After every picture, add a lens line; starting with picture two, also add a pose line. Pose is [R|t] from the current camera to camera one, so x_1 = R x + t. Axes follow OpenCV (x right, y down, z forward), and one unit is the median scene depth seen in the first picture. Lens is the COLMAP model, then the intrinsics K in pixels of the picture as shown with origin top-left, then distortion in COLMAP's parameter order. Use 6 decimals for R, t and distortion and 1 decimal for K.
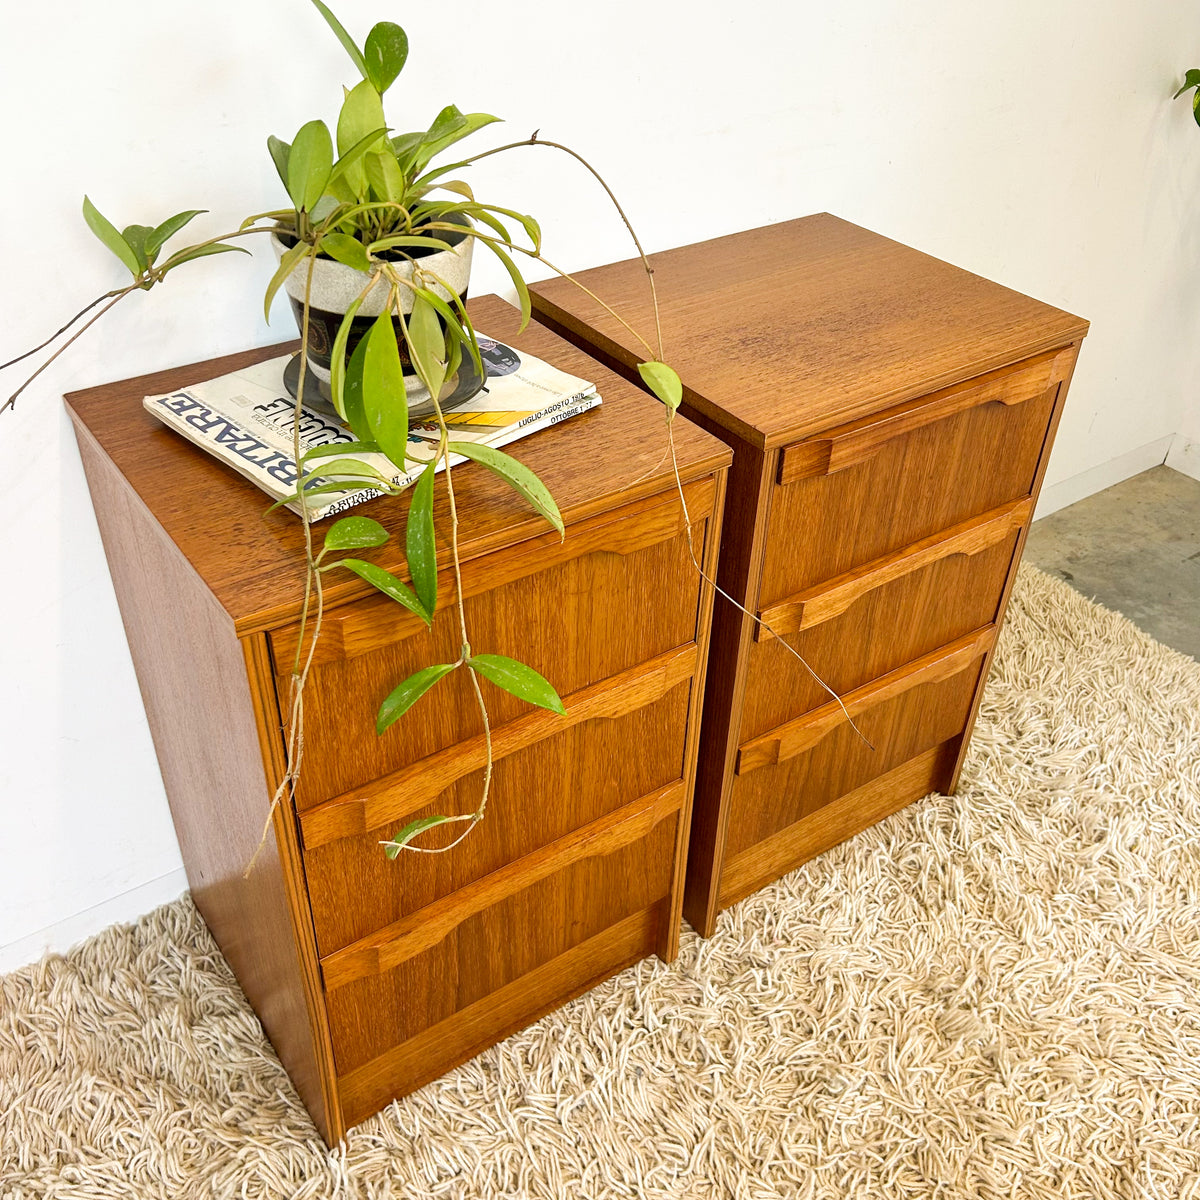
lens RADIAL K [[1239.6, 0, 600.3], [0, 1239.6, 613.4], [0, 0, 1]] dist [0.085019, -0.173057]
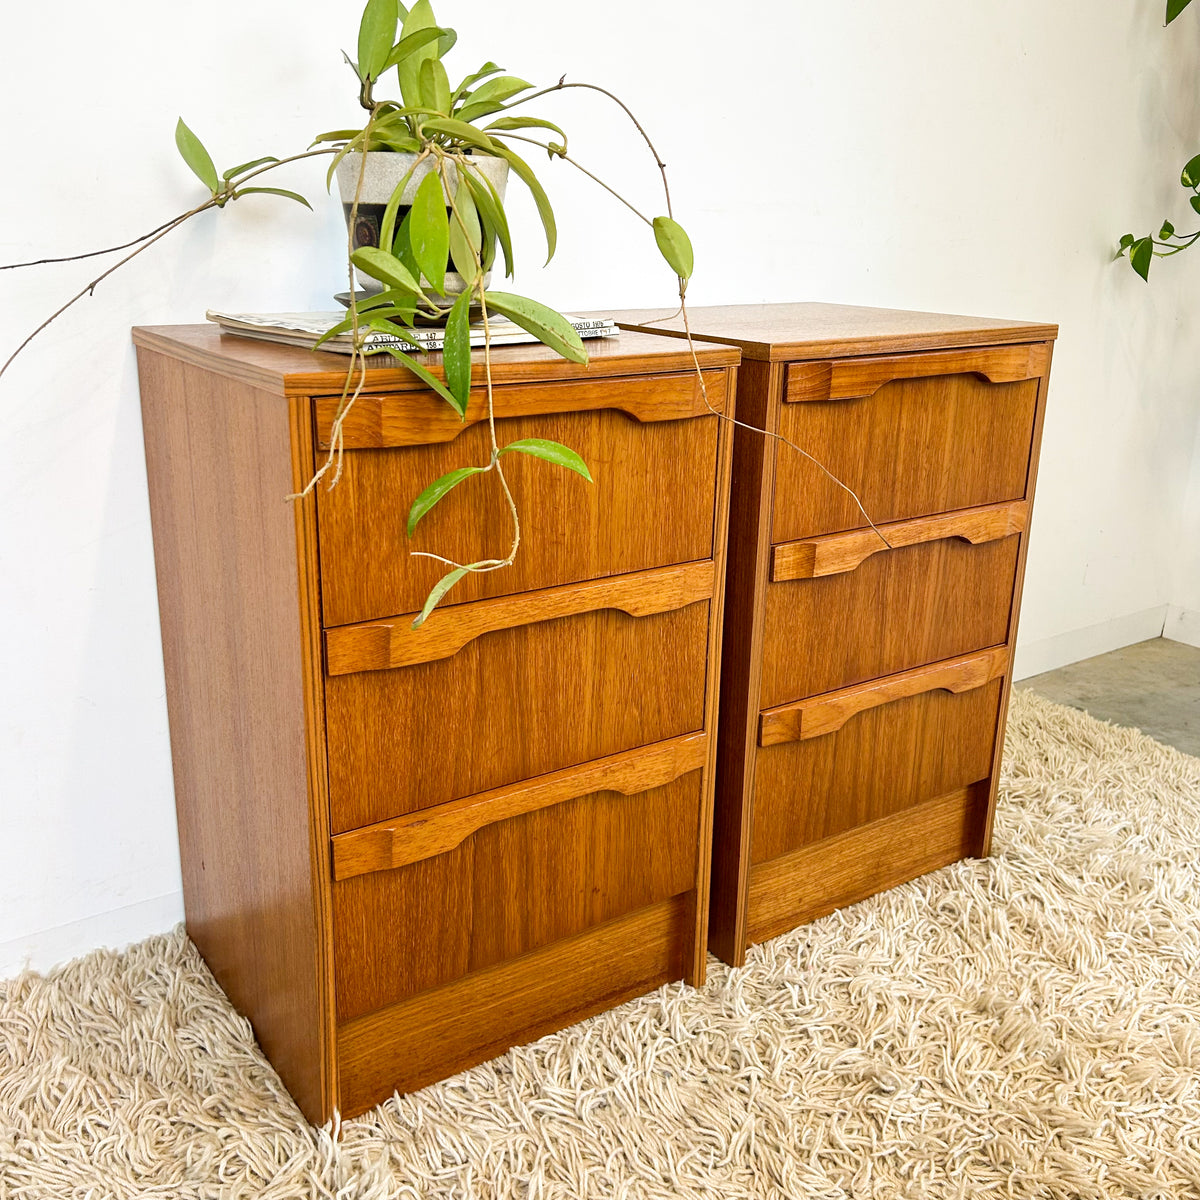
lens RADIAL K [[1244.0, 0, 597.8], [0, 1244.0, 588.8], [0, 0, 1]] dist [0.080273, -0.144592]
pose [[0.999960, -0.008000, -0.004028, -0.013191], [0.006169, 0.941161, -0.337902, 0.357017], [0.006495, 0.337863, 0.941173, 0.031724]]
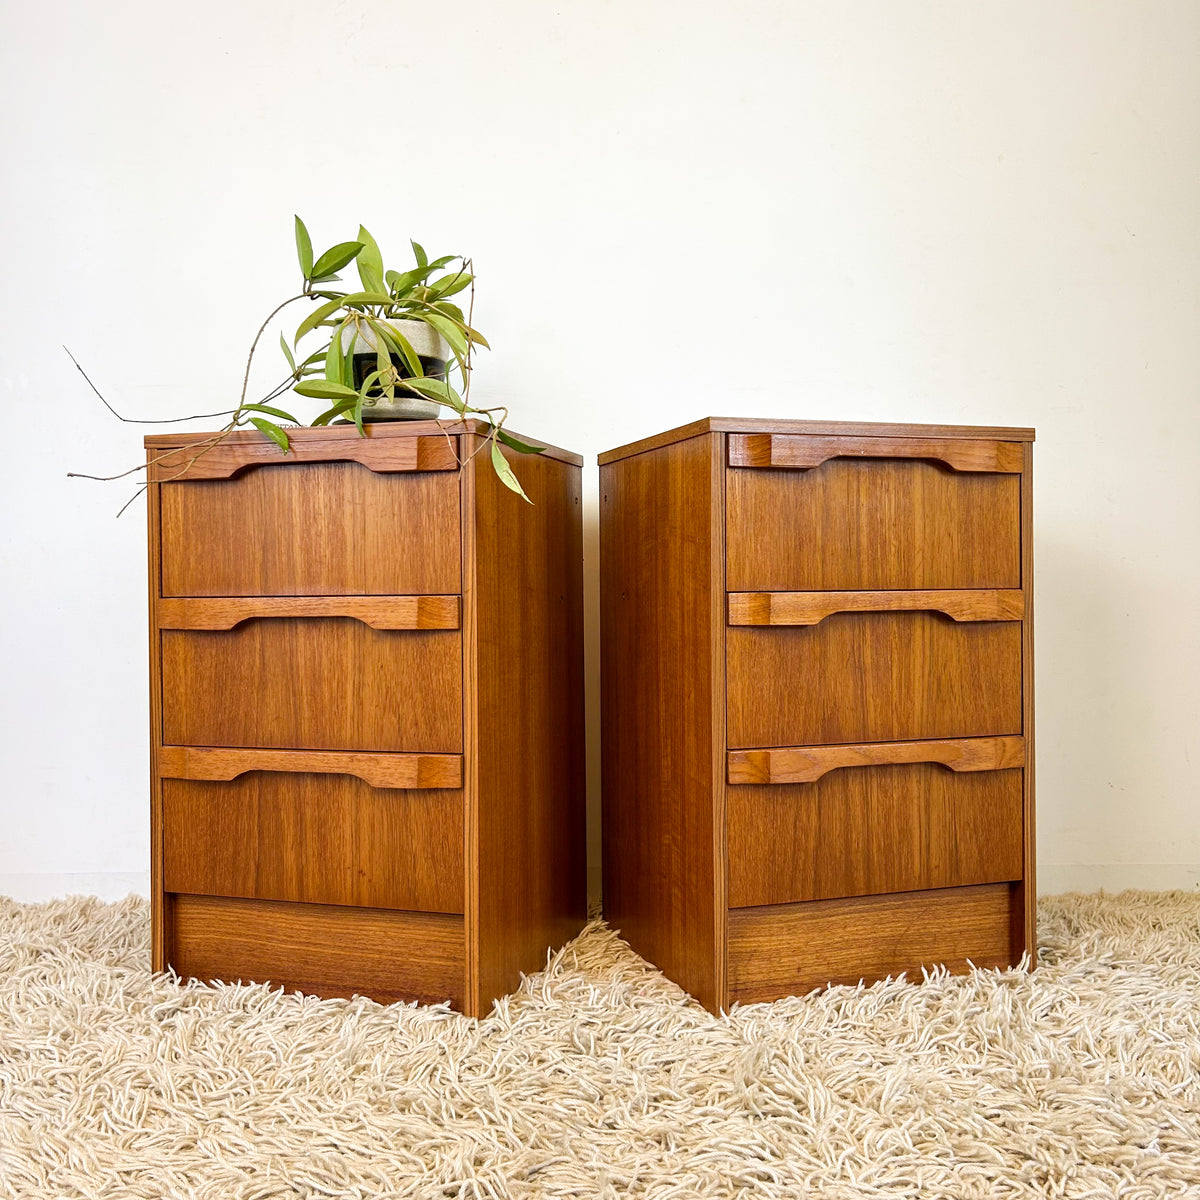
lens RADIAL K [[1246.9, 0, 590.5], [0, 1246.9, 596.2], [0, 0, 1]] dist [0.118710, -0.345139]
pose [[0.958374, -0.033991, -0.283485, 0.317487], [-0.142671, 0.803027, -0.578613, 0.660640], [0.247314, 0.594973, 0.764750, 0.057521]]
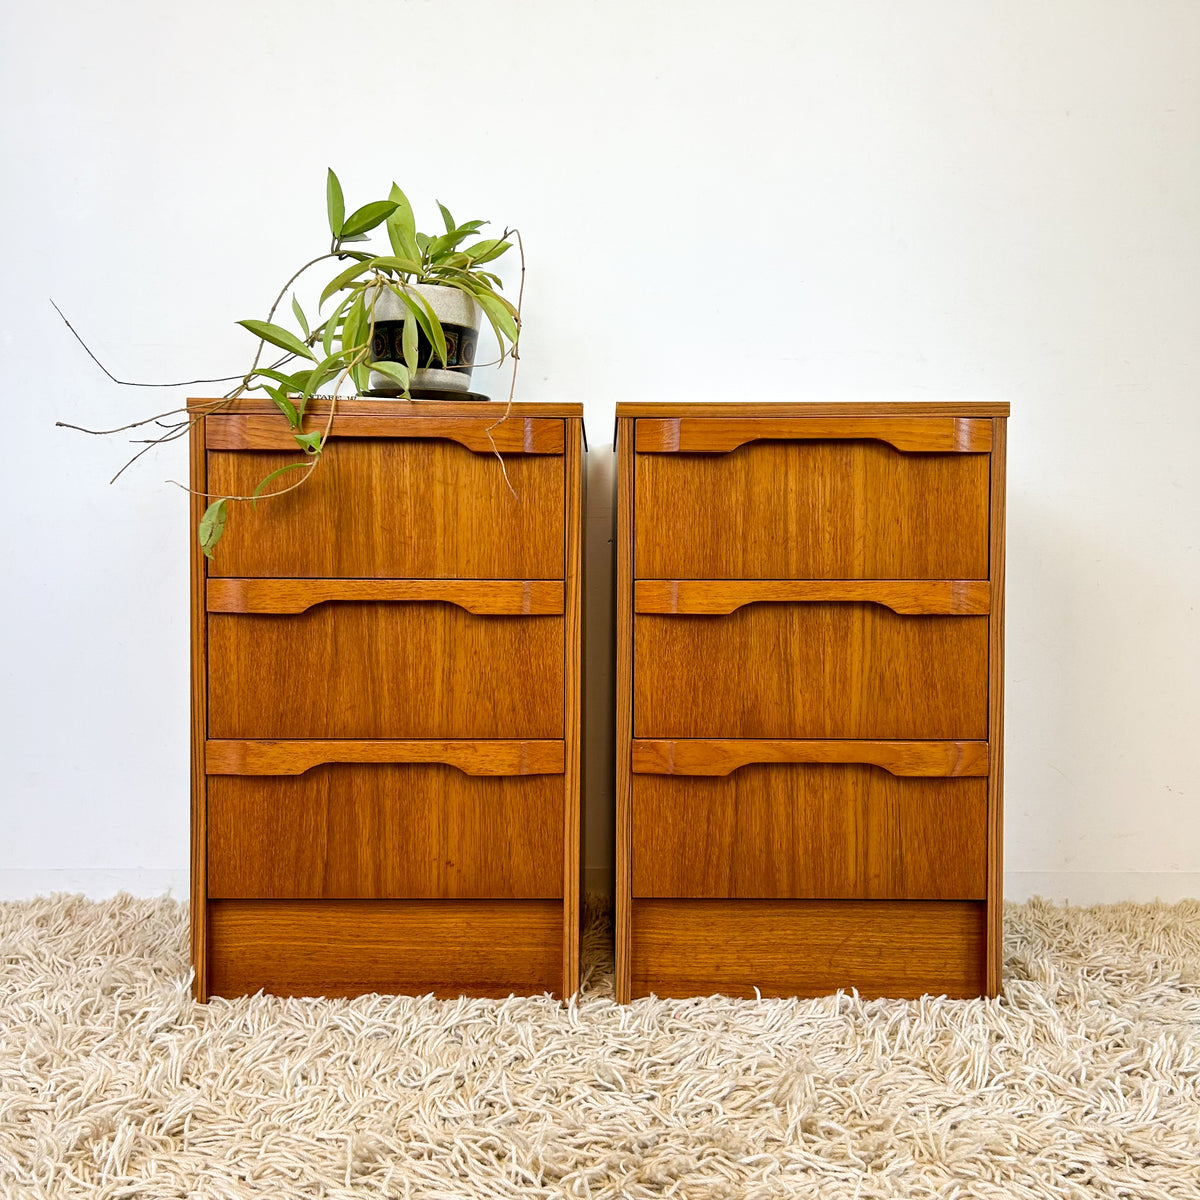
lens RADIAL K [[1246.9, 0, 590.5], [0, 1246.9, 596.2], [0, 0, 1]] dist [0.118710, -0.345139]
pose [[0.815230, -0.012725, -0.578998, 0.723391], [-0.333311, 0.807275, -0.487044, 0.557664], [0.473608, 0.590039, 0.653873, 0.207018]]
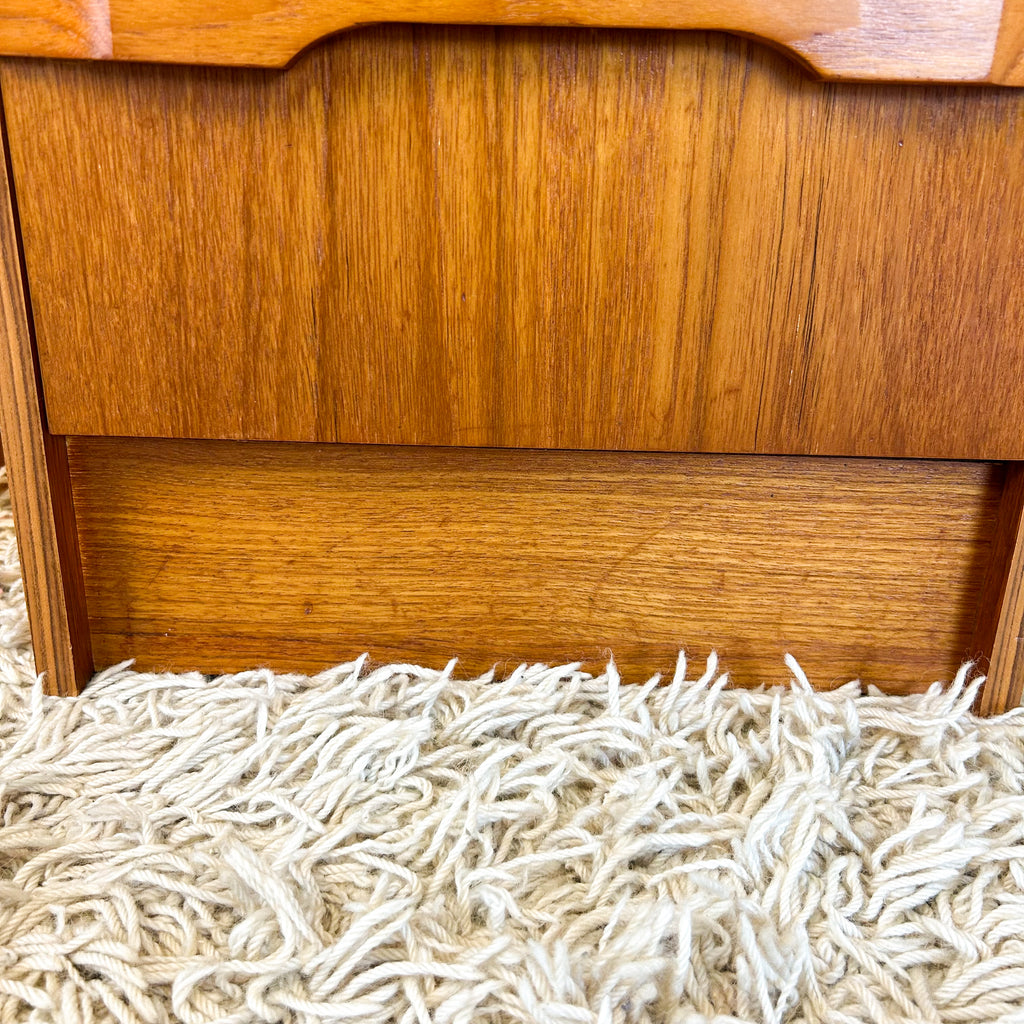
lens RADIAL K [[1064.0, 0, 503.9], [0, 1064.0, 508.8], [0, 0, 1]] dist [0.118710, -0.345139]
pose [[0.813481, 0.206570, -0.543670, 0.416455], [-0.354091, 0.917486, -0.181214, 0.253305], [0.461376, 0.339922, 0.819503, 0.900472]]
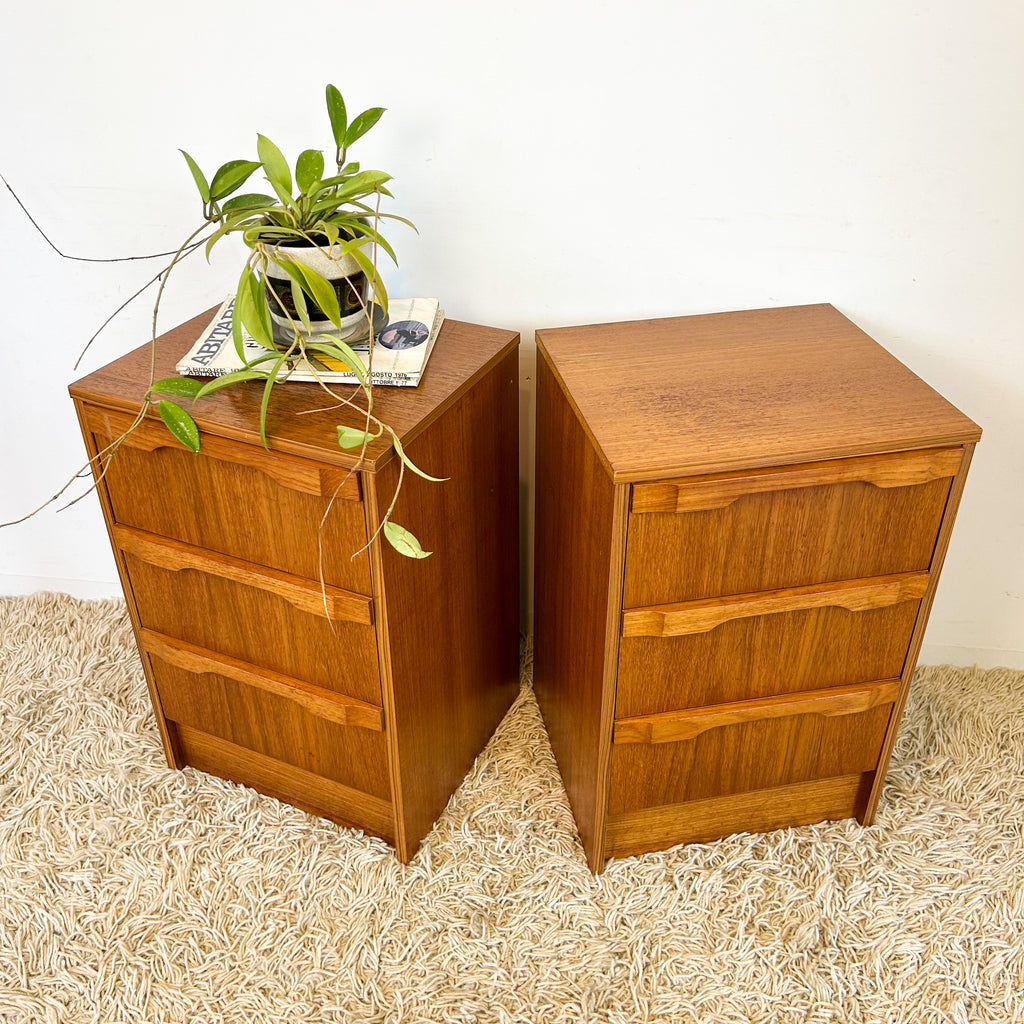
lens RADIAL K [[1053.9, 0, 517.0], [0, 1053.9, 510.1], [0, 0, 1]] dist [0.109048, -0.339664]
pose [[0.918579, 0.193469, -0.344649, 0.348693], [-0.216468, 0.975854, -0.029147, -0.043636], [0.330689, 0.101379, 0.938279, -0.027675]]
